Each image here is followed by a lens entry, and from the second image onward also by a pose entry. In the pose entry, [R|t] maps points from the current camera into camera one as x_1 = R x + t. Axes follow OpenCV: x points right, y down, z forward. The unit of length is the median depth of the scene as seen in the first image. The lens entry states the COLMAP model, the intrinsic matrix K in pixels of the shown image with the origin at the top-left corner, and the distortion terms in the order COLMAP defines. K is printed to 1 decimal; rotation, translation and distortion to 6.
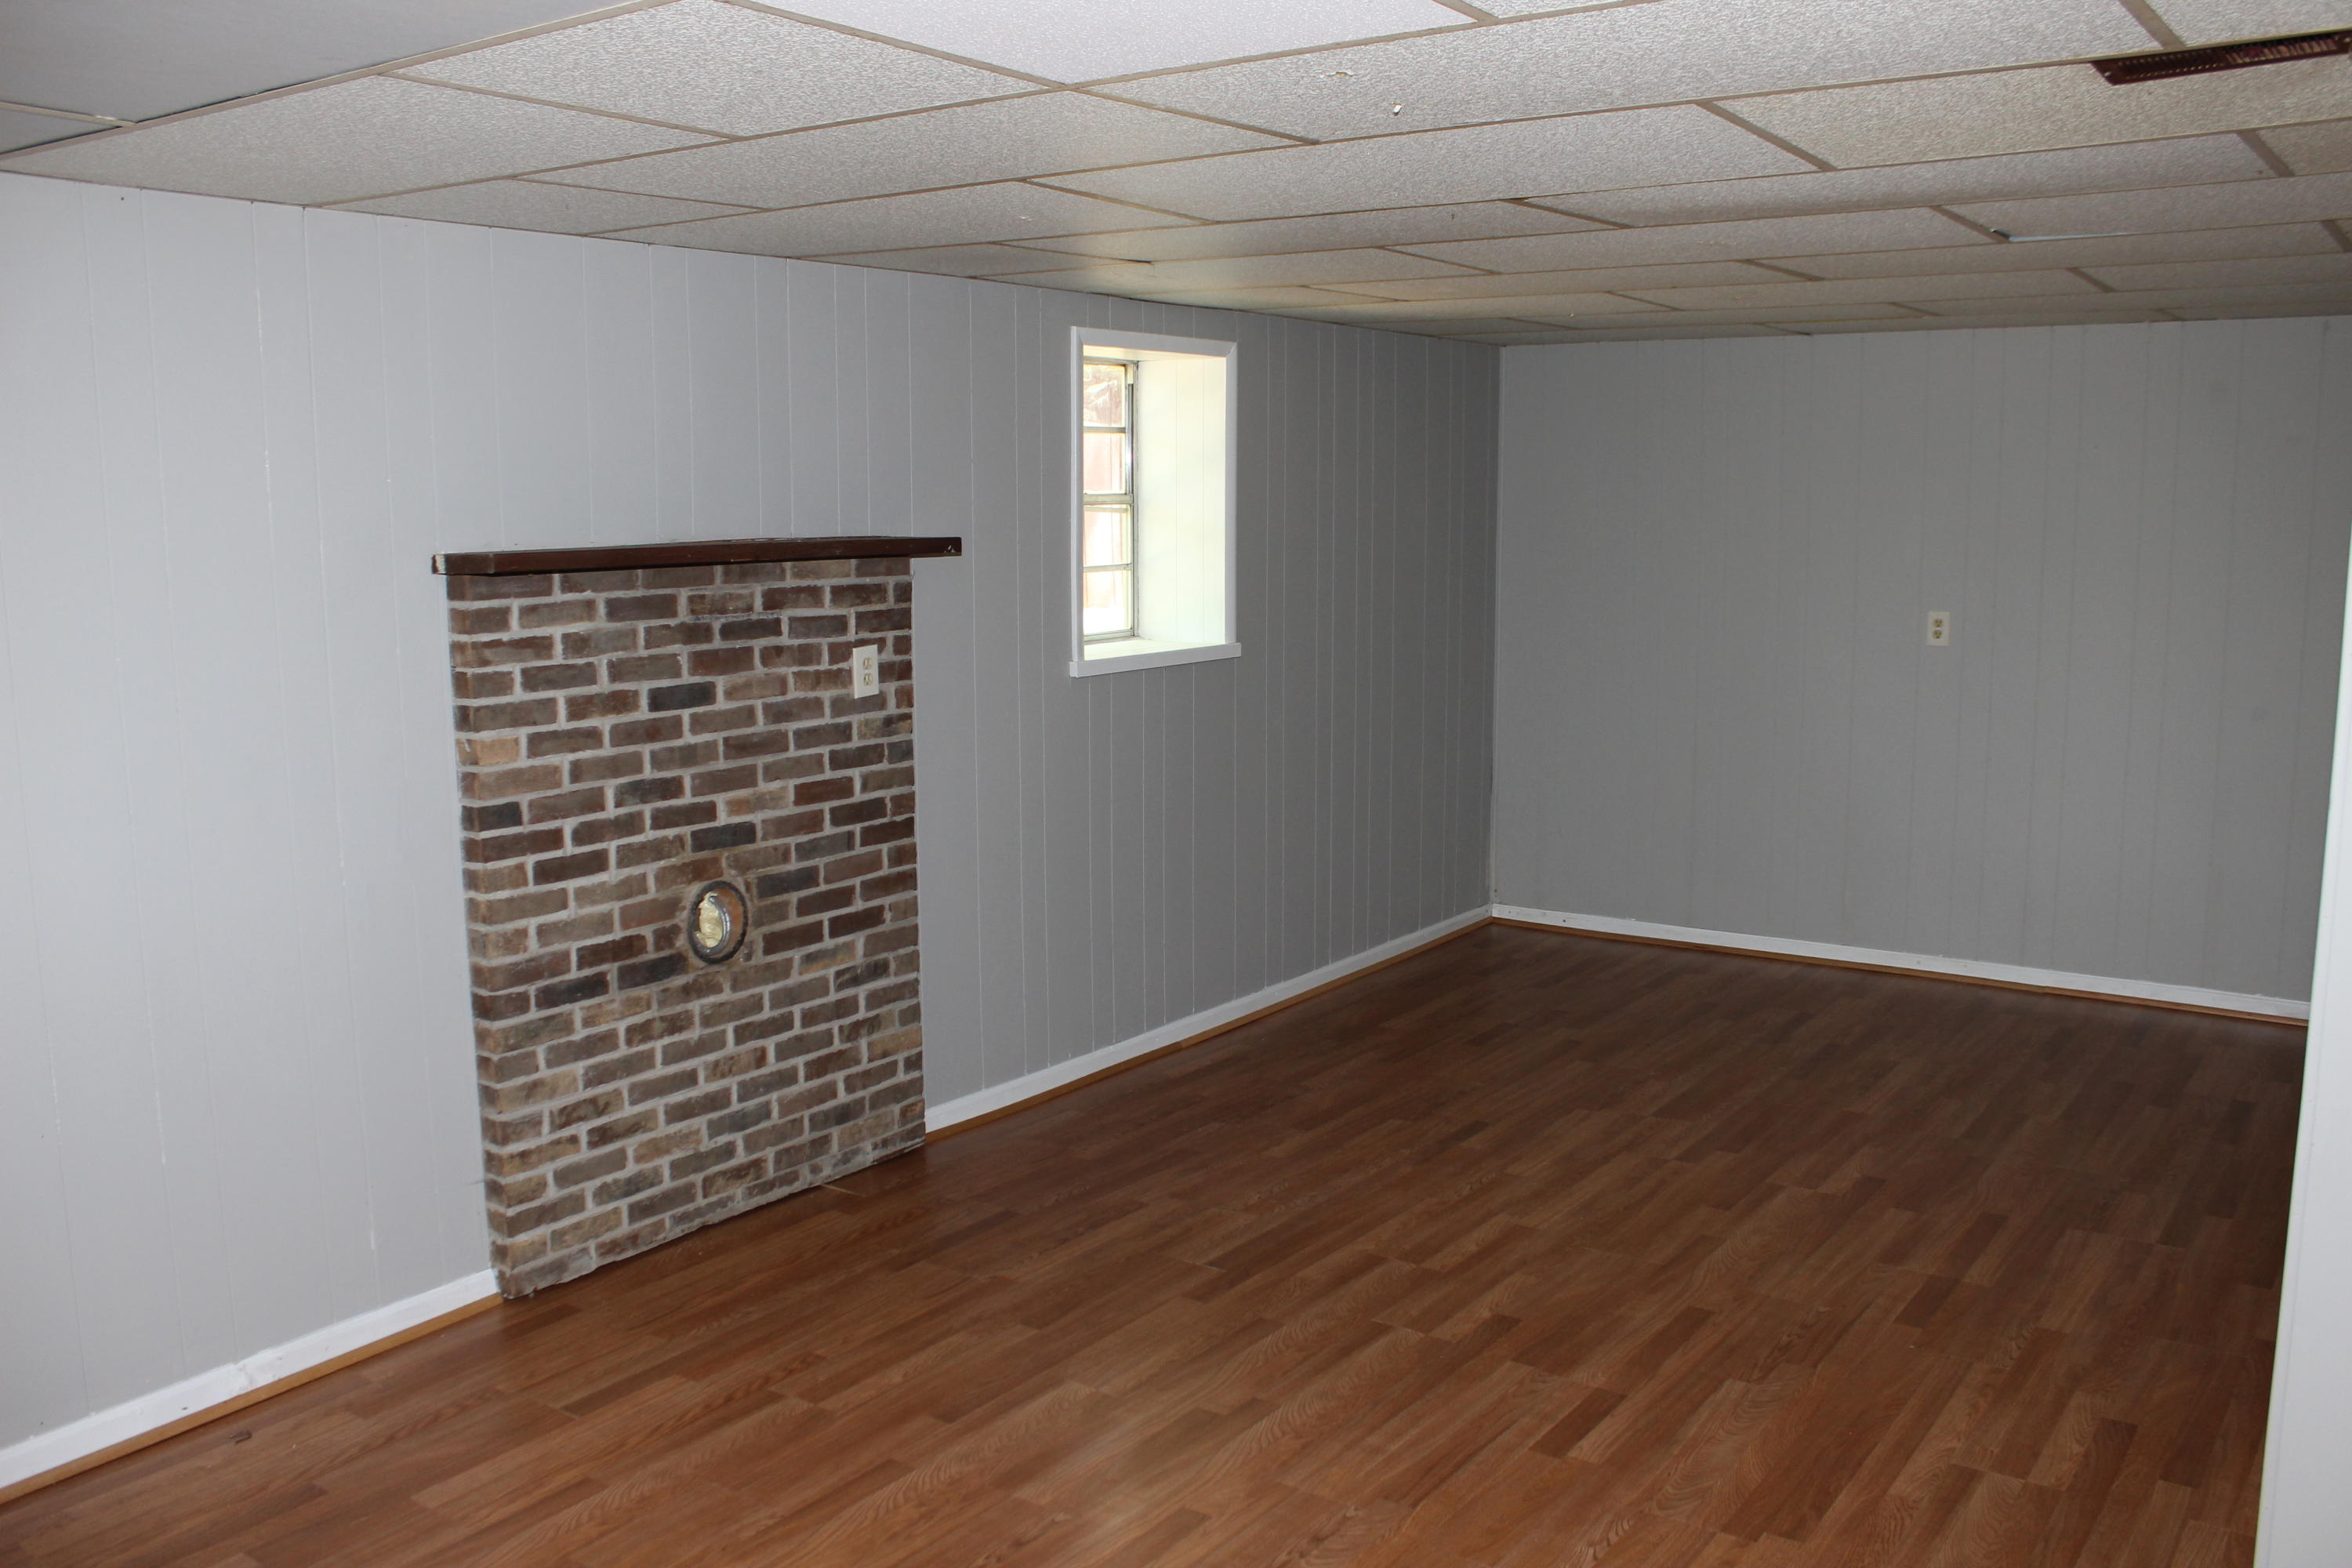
lens RADIAL K [[1979.2, 0, 1189.4], [0, 1979.2, 788.7], [0, 0, 1]] dist [-0.164437, 0.150298]
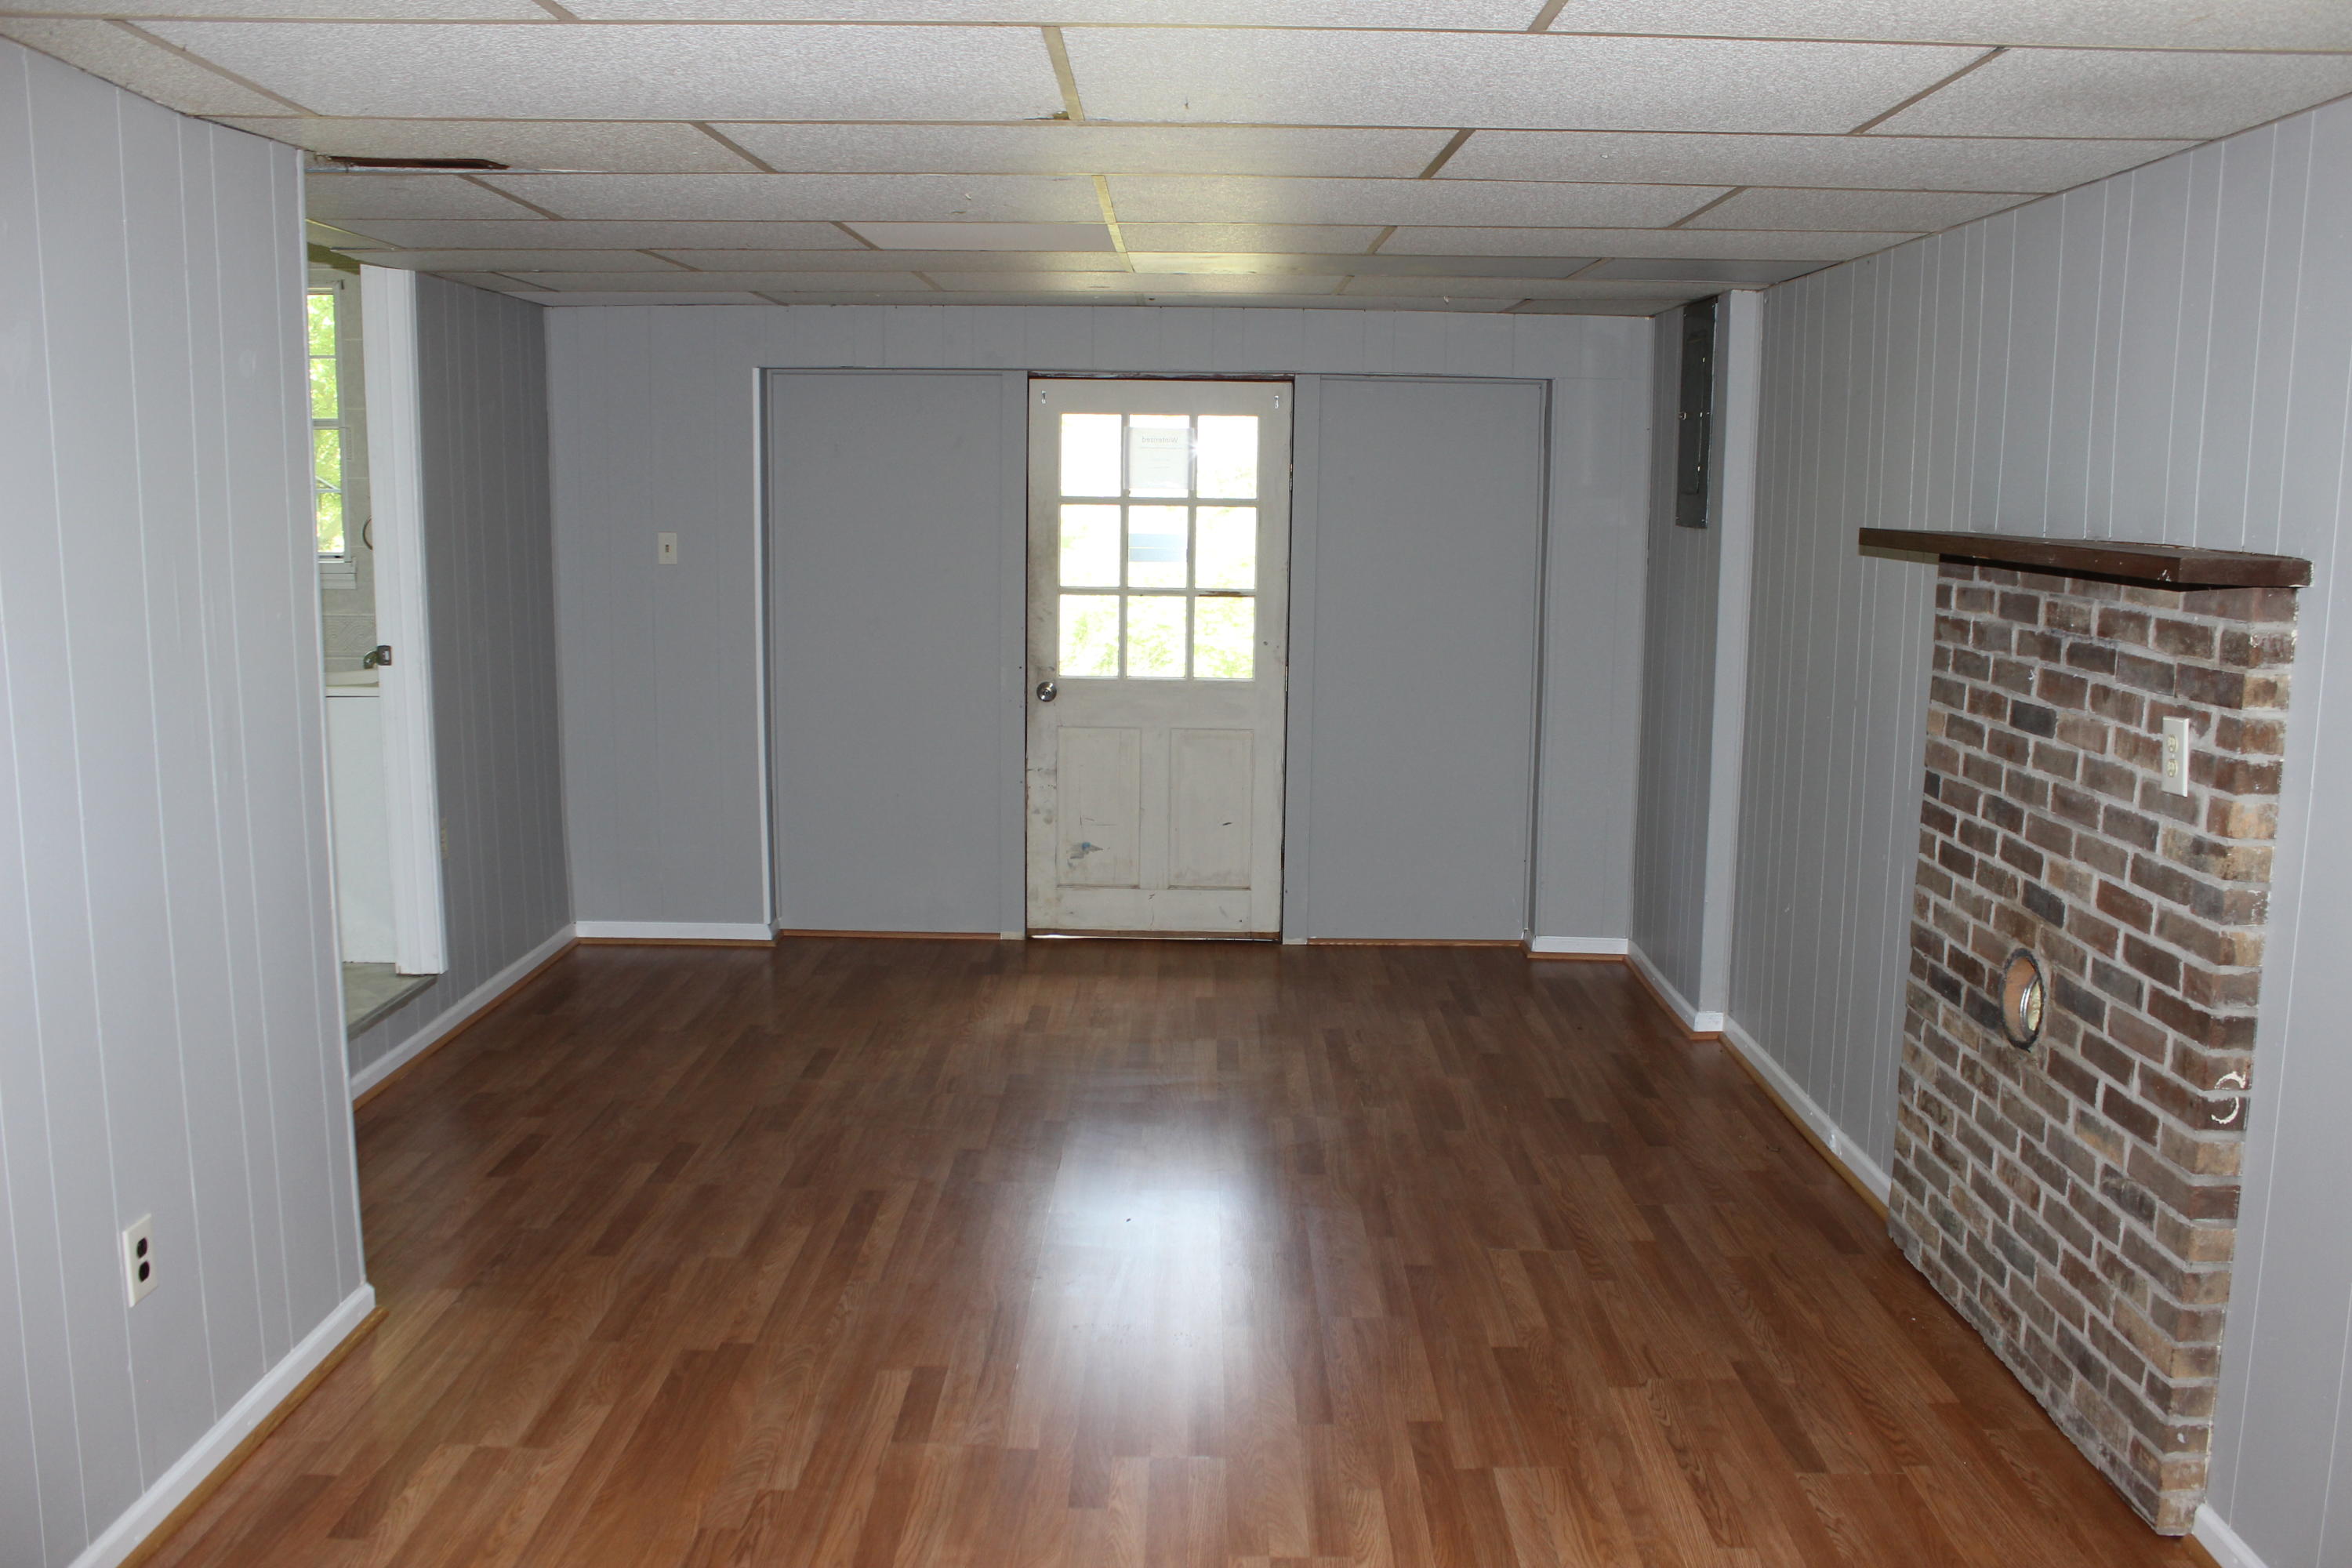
lens RADIAL K [[1979.2, 0, 1189.7], [0, 1979.2, 779.2], [0, 0, 1]] dist [-0.164437, 0.150298]
pose [[-0.818669, 0.081142, -0.568504, 0.517705], [-0.095435, 0.956978, 0.274019, -0.216445], [0.566280, 0.278586, -0.775704, 1.451457]]
